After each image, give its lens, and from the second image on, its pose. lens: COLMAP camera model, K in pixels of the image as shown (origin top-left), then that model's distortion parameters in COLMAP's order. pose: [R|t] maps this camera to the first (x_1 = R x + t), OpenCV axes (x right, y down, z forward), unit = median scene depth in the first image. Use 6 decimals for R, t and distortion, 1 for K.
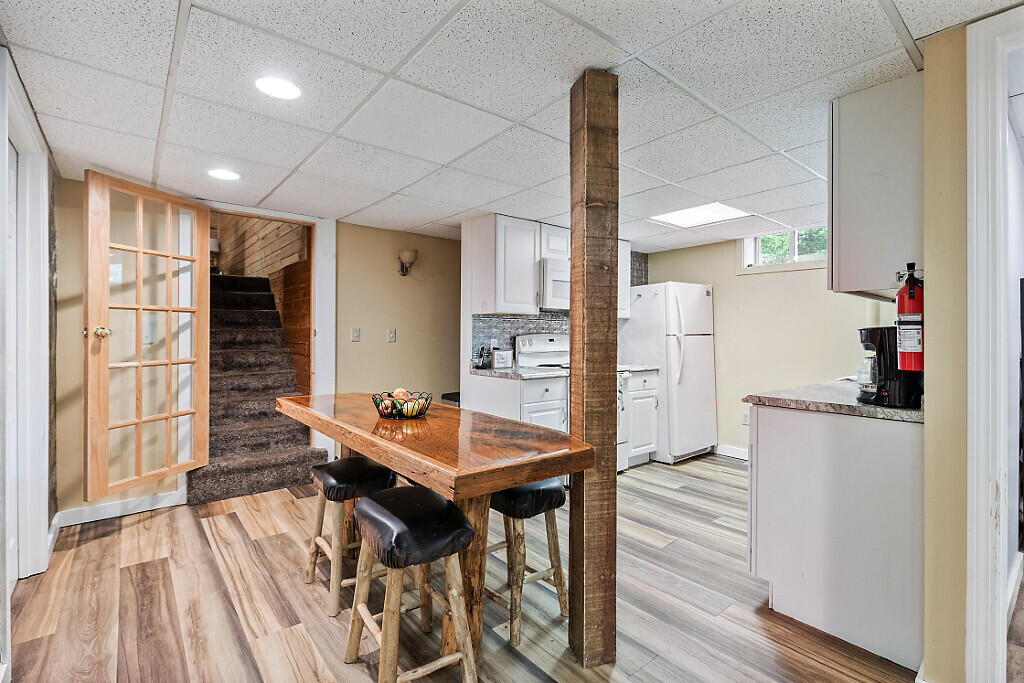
lens RADIAL K [[465.6, 0, 503.2], [0, 465.6, 334.5], [0, 0, 1]] dist [0.005437, -0.000538]
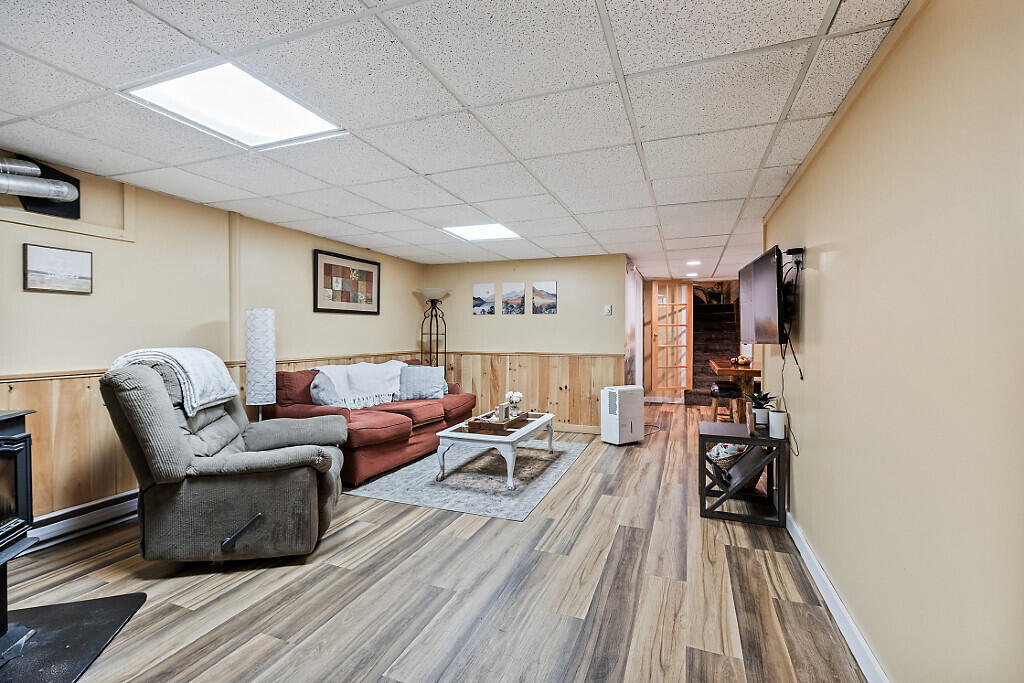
lens RADIAL K [[465.6, 0, 506.7], [0, 465.6, 338.8], [0, 0, 1]] dist [0.005437, -0.000538]
pose [[0.488551, 0.000376, -0.872535, 1.032142], [0.003939, 0.999989, 0.002636, 0.010570], [0.872526, -0.004725, 0.488544, -1.038159]]
